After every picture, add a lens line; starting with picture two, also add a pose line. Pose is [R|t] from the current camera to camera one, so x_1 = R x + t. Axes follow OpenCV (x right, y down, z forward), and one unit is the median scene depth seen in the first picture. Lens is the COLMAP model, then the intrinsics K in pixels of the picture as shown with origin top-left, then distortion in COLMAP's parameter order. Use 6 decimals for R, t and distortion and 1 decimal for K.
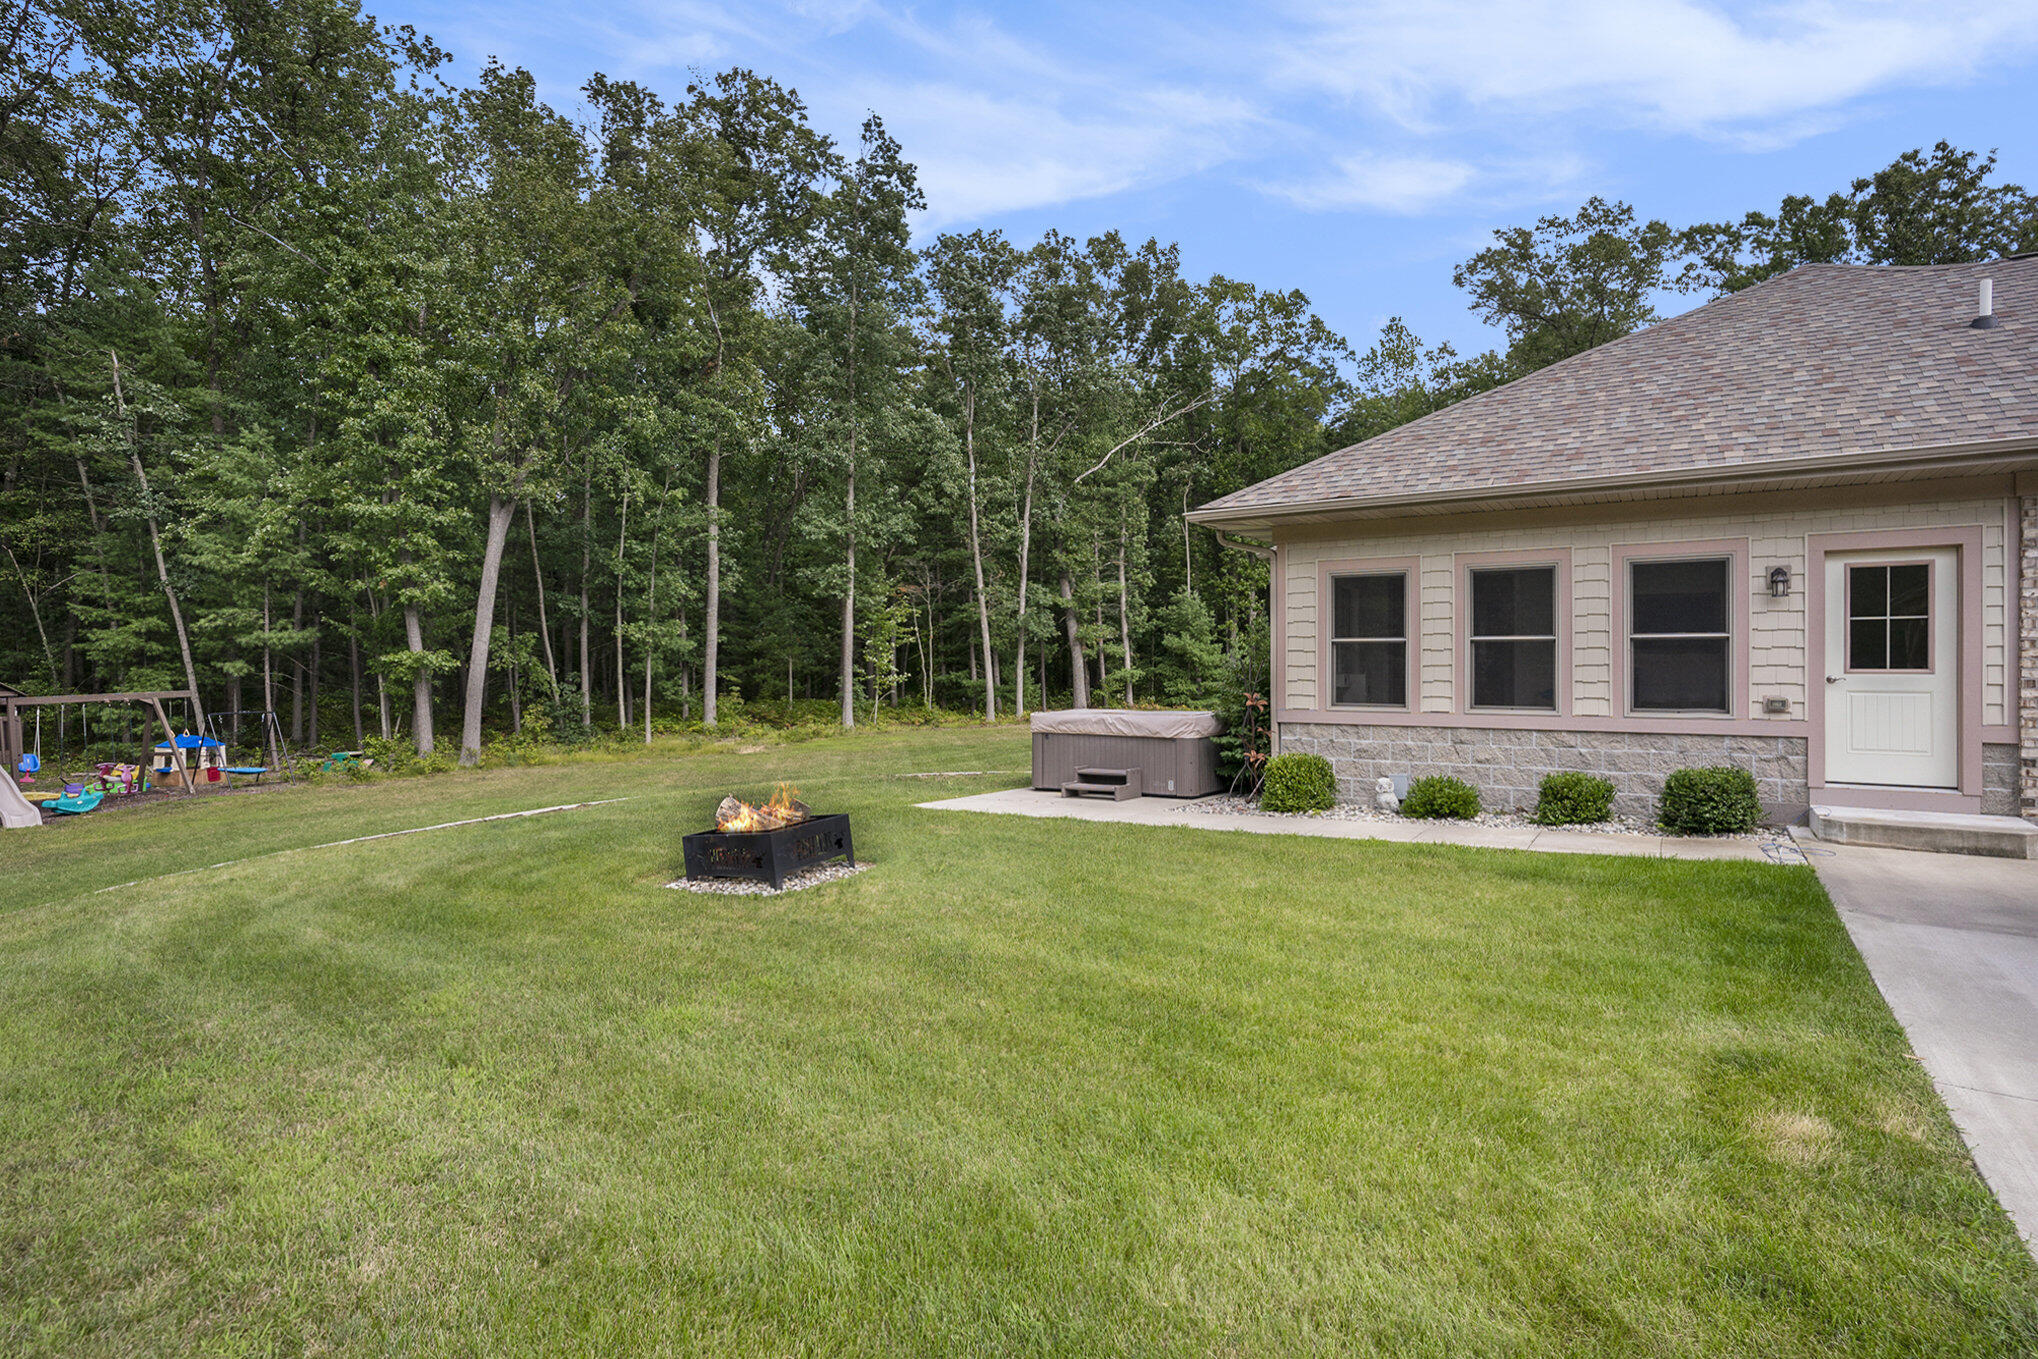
lens RADIAL K [[1037.7, 0, 1019.0], [0, 1037.7, 679.5], [0, 0, 1]] dist [-0.025293, 0.000681]
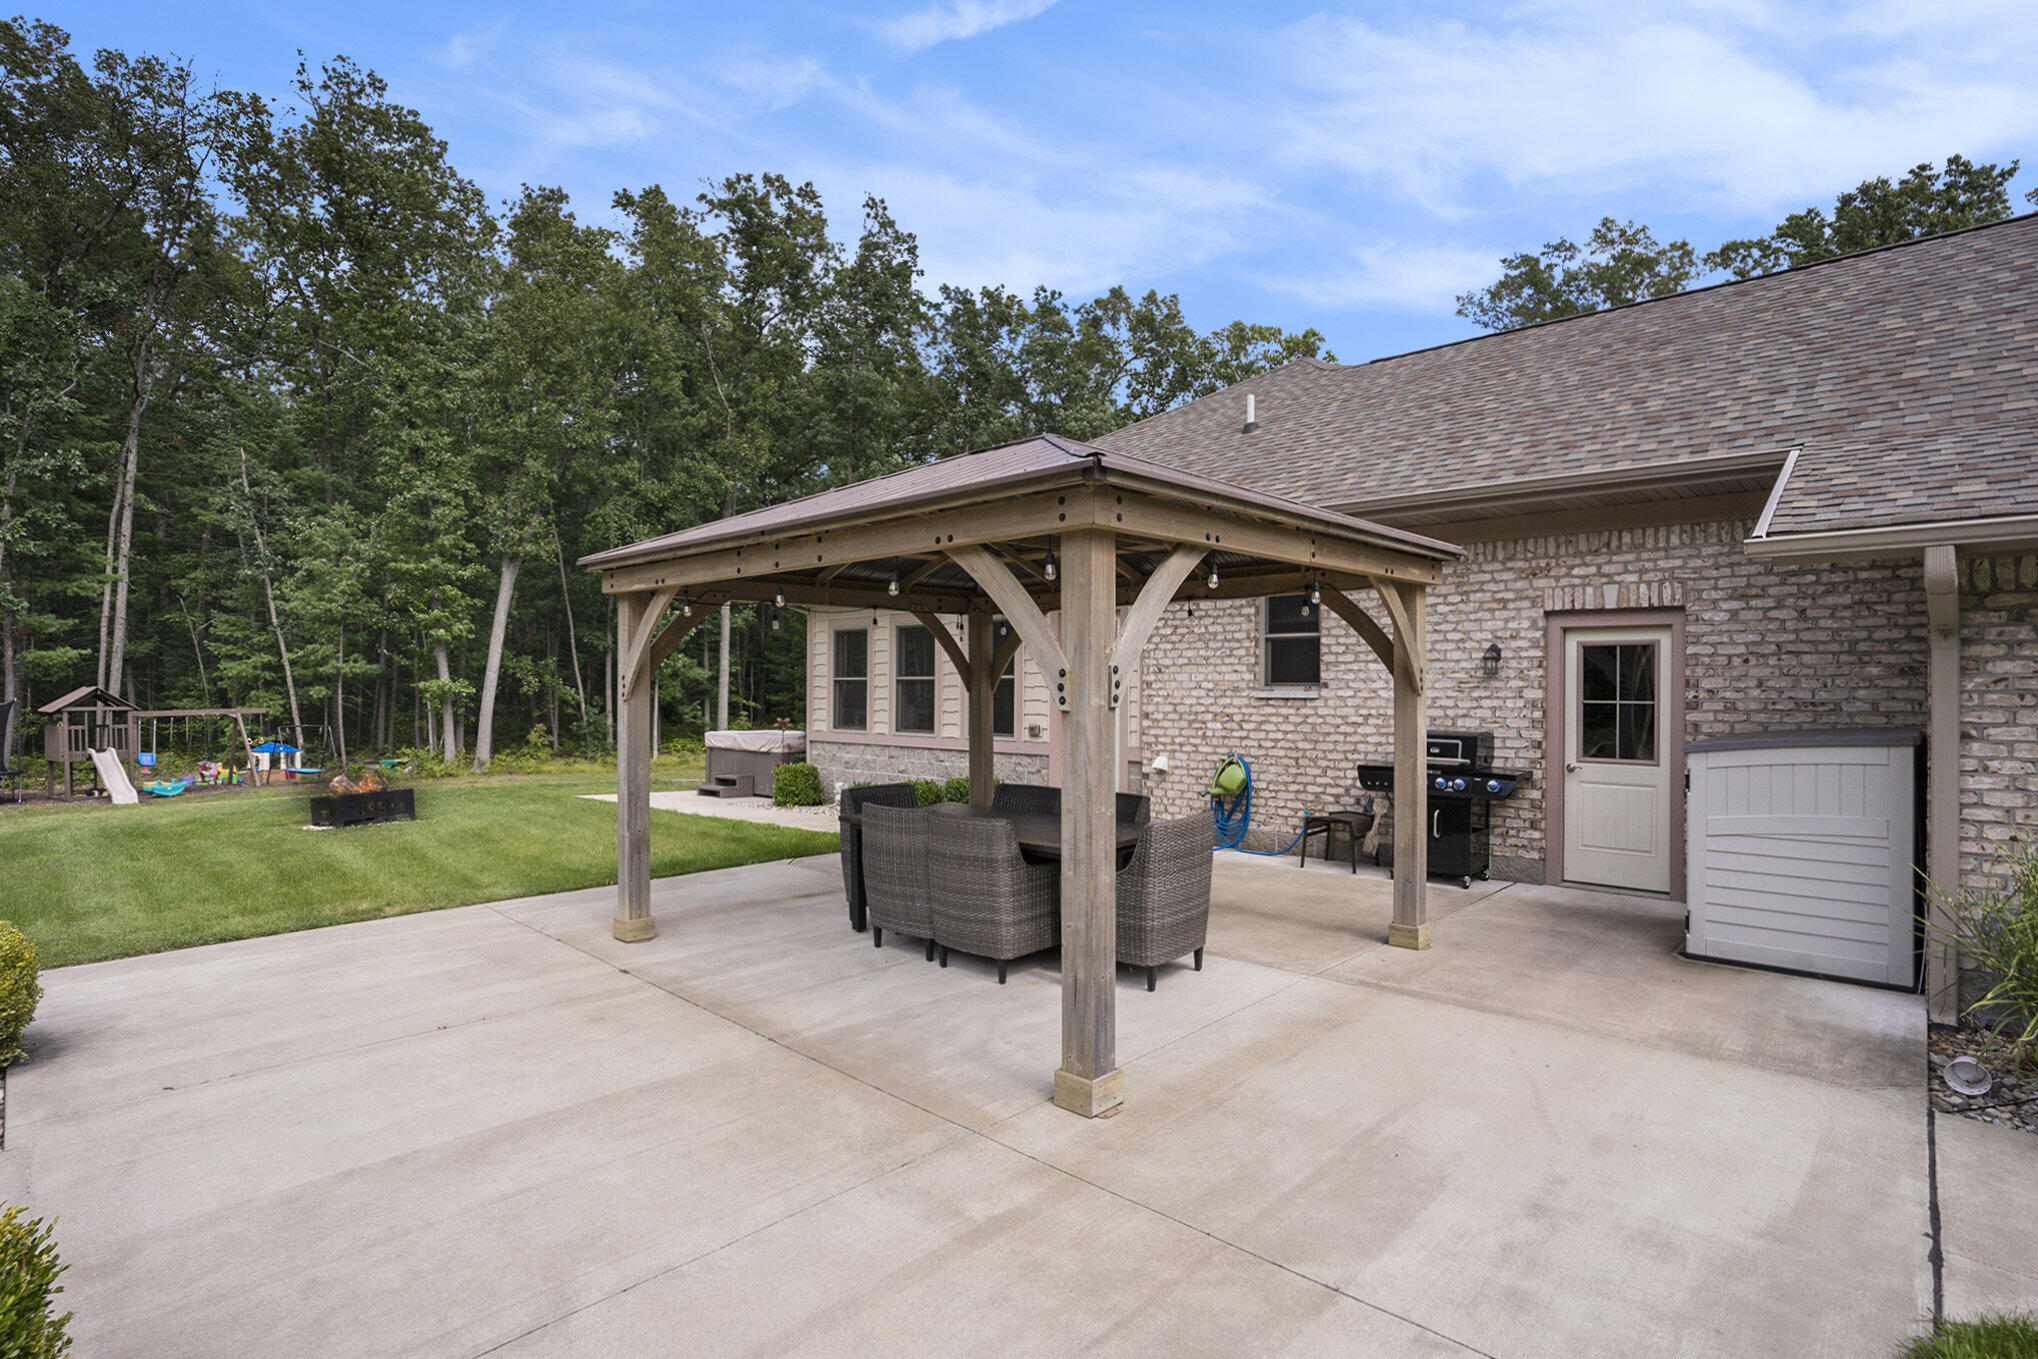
lens RADIAL K [[1041.0, 0, 992.0], [0, 1041.0, 687.4], [0, 0, 1]] dist [-0.033340, 0.019028]
pose [[0.982575, 0.006350, -0.185758, 0.298608], [-0.009764, 0.999800, -0.017469, -0.002269], [0.185610, 0.018978, 0.982440, -0.107066]]
